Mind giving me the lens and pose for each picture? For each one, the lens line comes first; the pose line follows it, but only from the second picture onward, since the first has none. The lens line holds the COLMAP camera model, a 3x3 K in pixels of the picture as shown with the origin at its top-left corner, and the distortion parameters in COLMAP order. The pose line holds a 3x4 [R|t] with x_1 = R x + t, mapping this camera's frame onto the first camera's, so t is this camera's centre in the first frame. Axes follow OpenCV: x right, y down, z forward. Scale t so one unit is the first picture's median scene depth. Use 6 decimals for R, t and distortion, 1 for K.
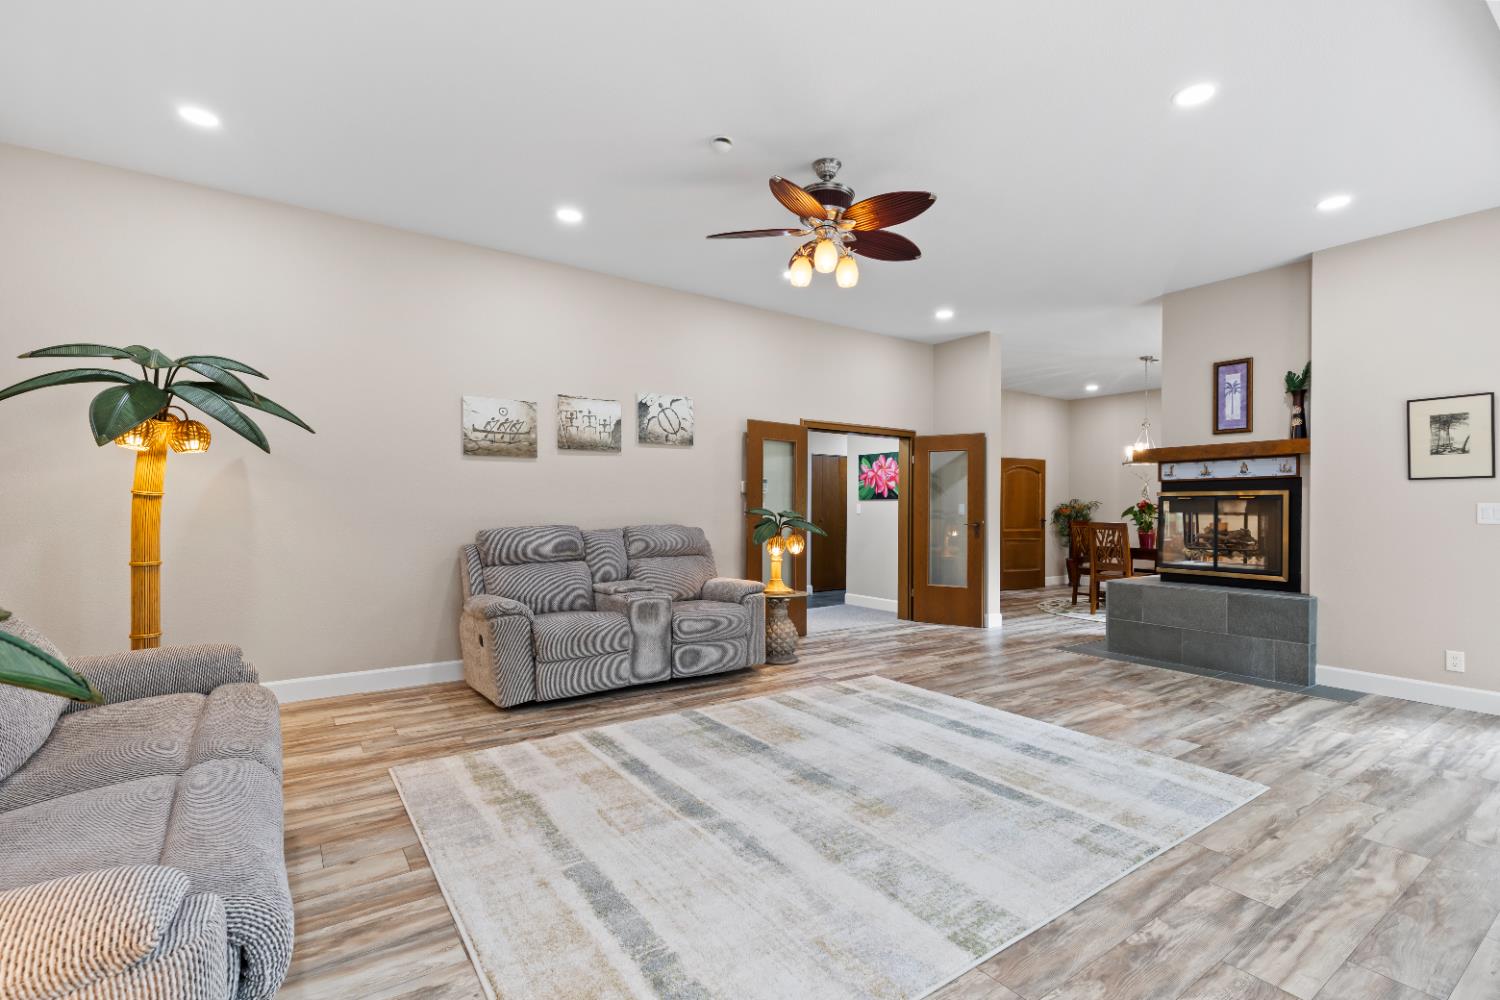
lens RADIAL K [[678.8, 0, 754.1], [0, 678.8, 507.5], [0, 0, 1]] dist [0.005762, -0.000938]
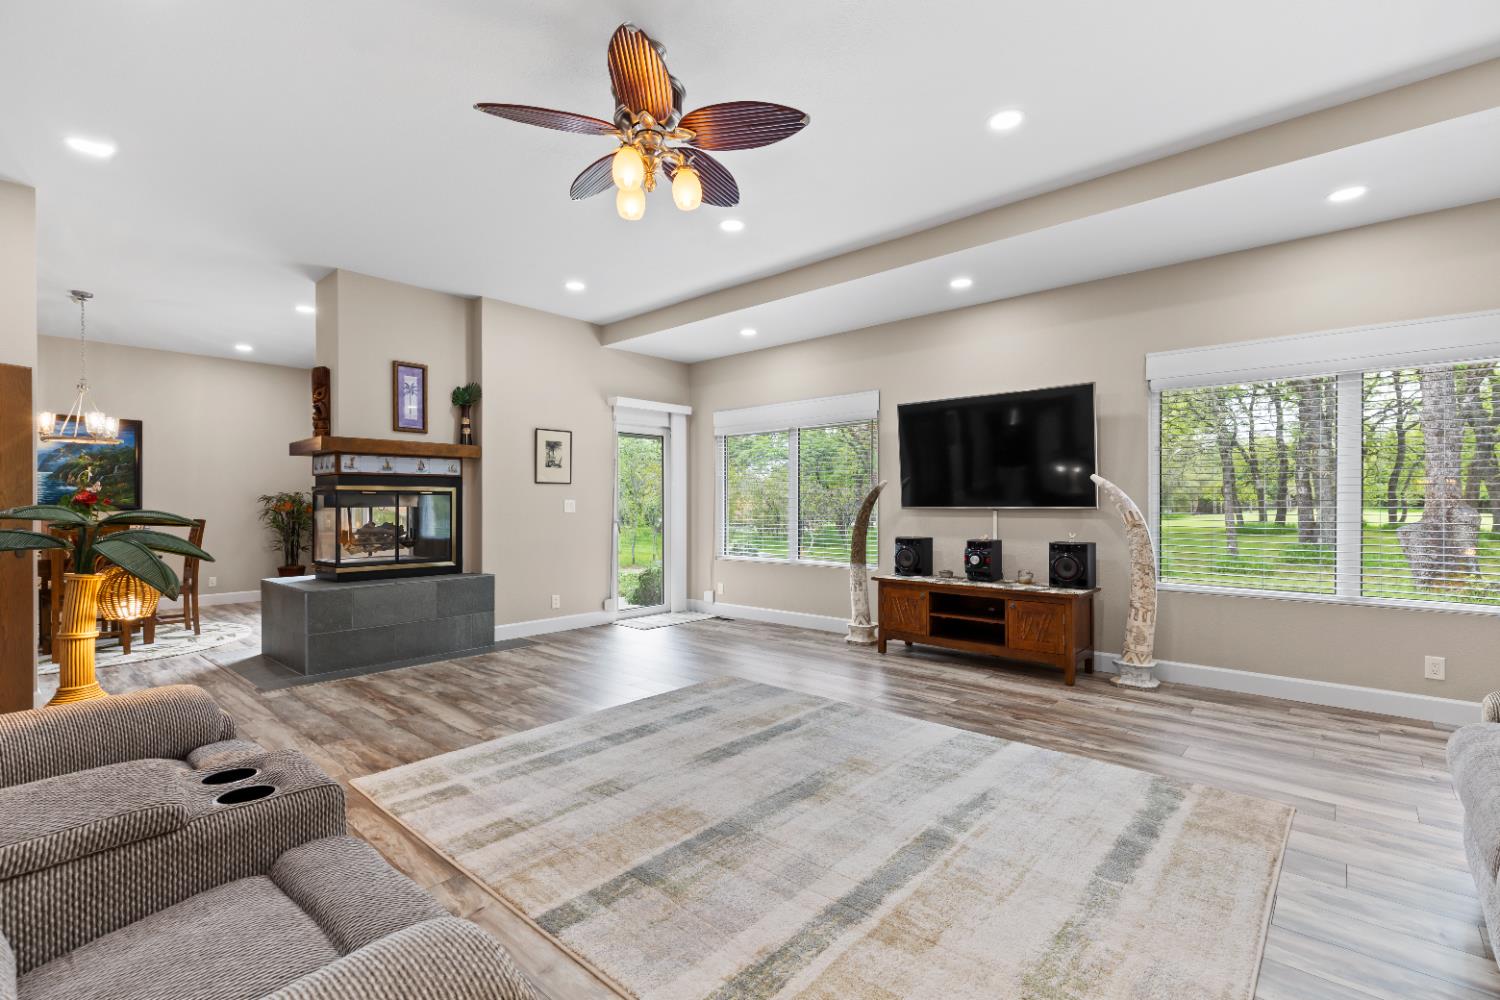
lens RADIAL K [[678.8, 0, 757.6], [0, 678.8, 500.1], [0, 0, 1]] dist [0.005762, -0.000938]
pose [[-0.232888, 0.002214, 0.972501, -0.576925], [-0.001048, 0.999996, -0.002528, -0.001358], [-0.972503, -0.001608, -0.232885, 0.915292]]
